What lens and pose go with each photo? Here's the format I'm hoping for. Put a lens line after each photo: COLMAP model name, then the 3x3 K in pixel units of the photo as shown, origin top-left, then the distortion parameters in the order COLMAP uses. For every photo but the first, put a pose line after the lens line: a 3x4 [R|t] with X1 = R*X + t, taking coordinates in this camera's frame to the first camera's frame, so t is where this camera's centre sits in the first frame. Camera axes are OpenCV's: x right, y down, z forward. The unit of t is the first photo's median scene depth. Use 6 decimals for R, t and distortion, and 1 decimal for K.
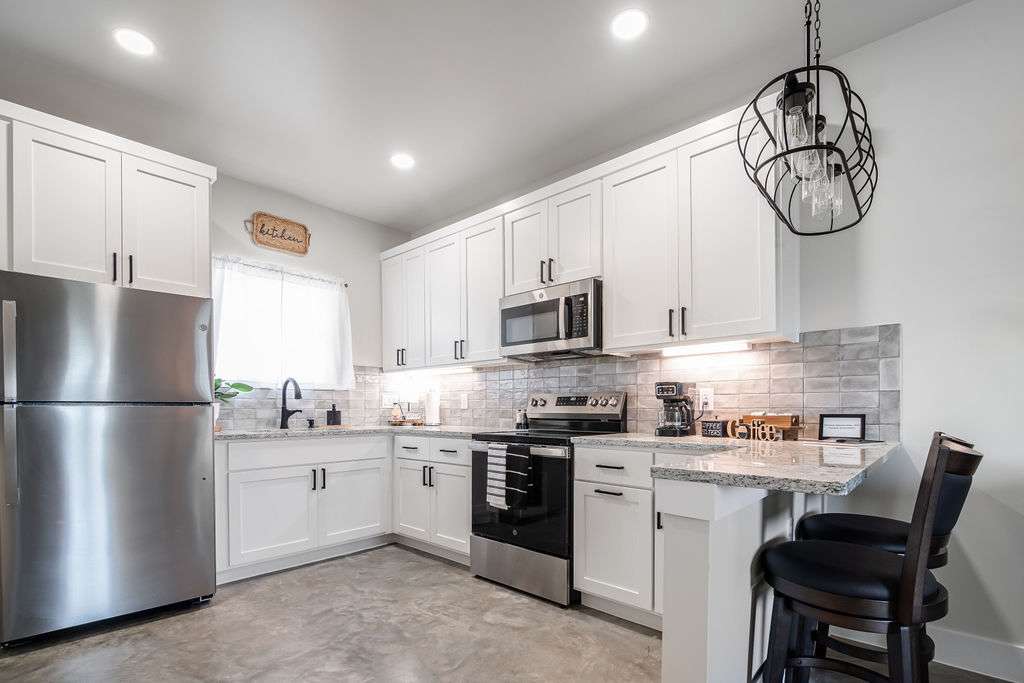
lens RADIAL K [[478.5, 0, 508.5], [0, 478.5, 411.6], [0, 0, 1]] dist [0.000594, -0.000054]
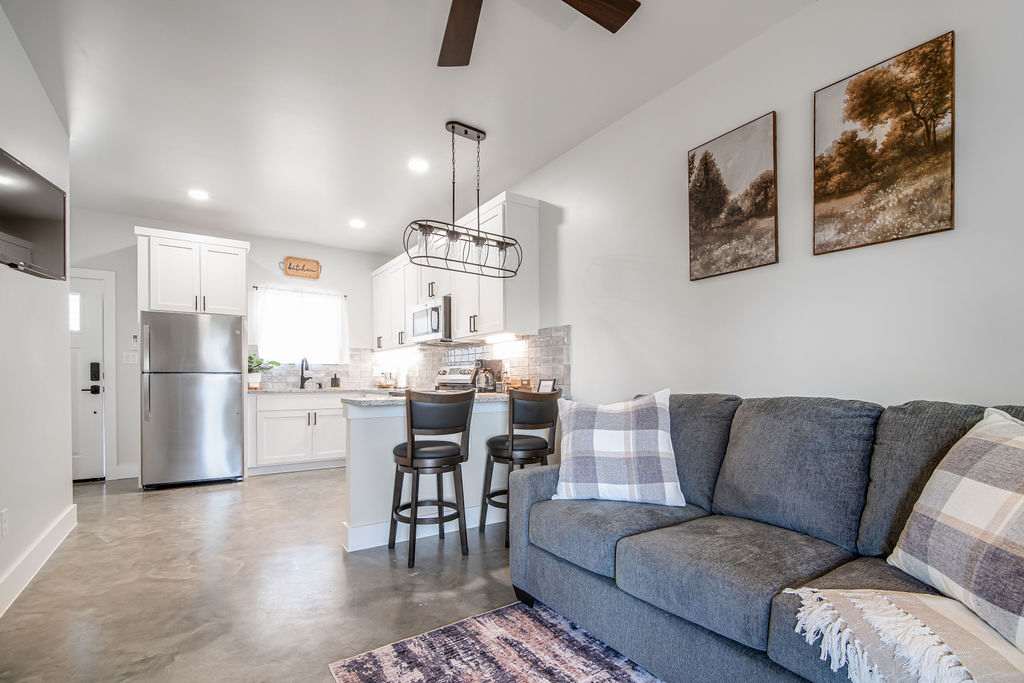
lens RADIAL K [[463.1, 0, 511.4], [0, 463.1, 382.2], [0, 0, 1]] dist [0.000626, -0.006543]
pose [[0.974299, 0.003131, -0.225236, 0.696009], [-0.002899, 0.999995, 0.001361, 0.011640], [0.225240, -0.000673, 0.974303, -0.444173]]
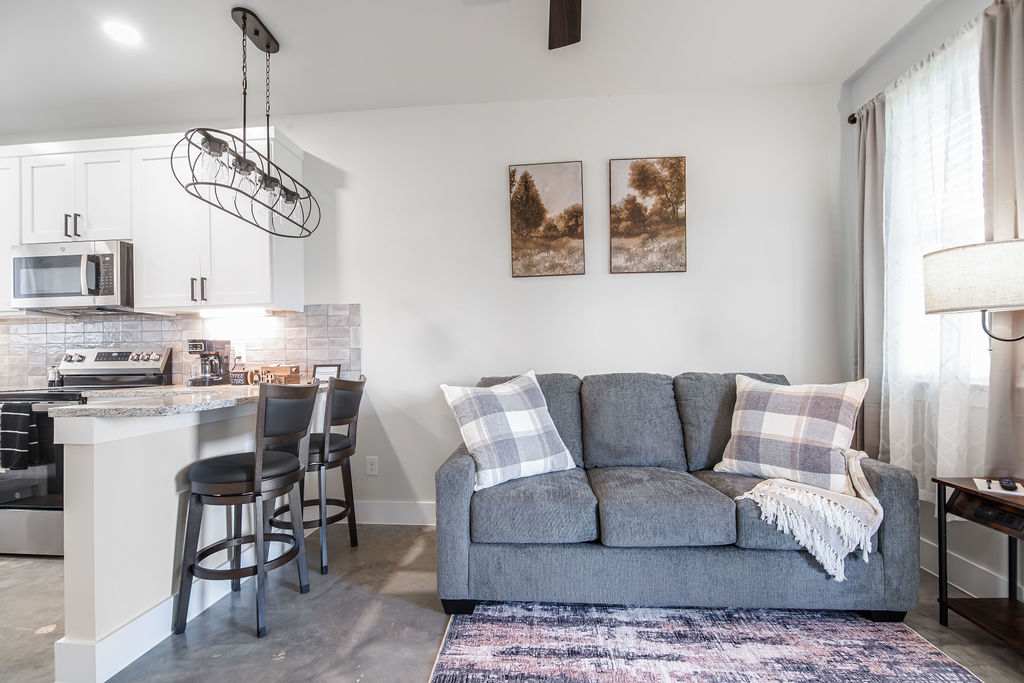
lens RADIAL K [[448.9, 0, 509.9], [0, 448.9, 355.1], [0, 0, 1]] dist [0.002346, -0.008115]
pose [[0.785777, -0.004822, 0.618492, 0.222492], [0.018487, 0.999706, -0.015694, 0.006024], [-0.618234, 0.023766, 0.785635, -0.282209]]
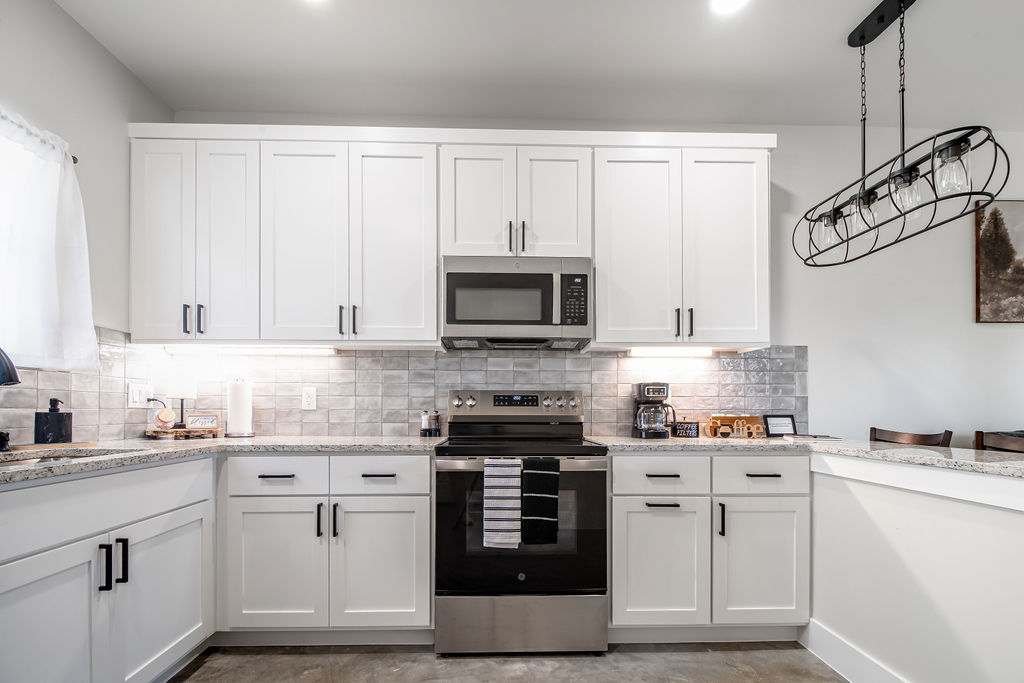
lens RADIAL K [[480.2, 0, 510.5], [0, 480.2, 406.5], [0, 0, 1]] dist [-0.003509, -0.001016]
pose [[0.711718, 0.007361, 0.702427, -0.490168], [0.001926, 0.999921, -0.012430, -0.001687], [-0.702462, 0.010200, 0.711648, 0.450848]]
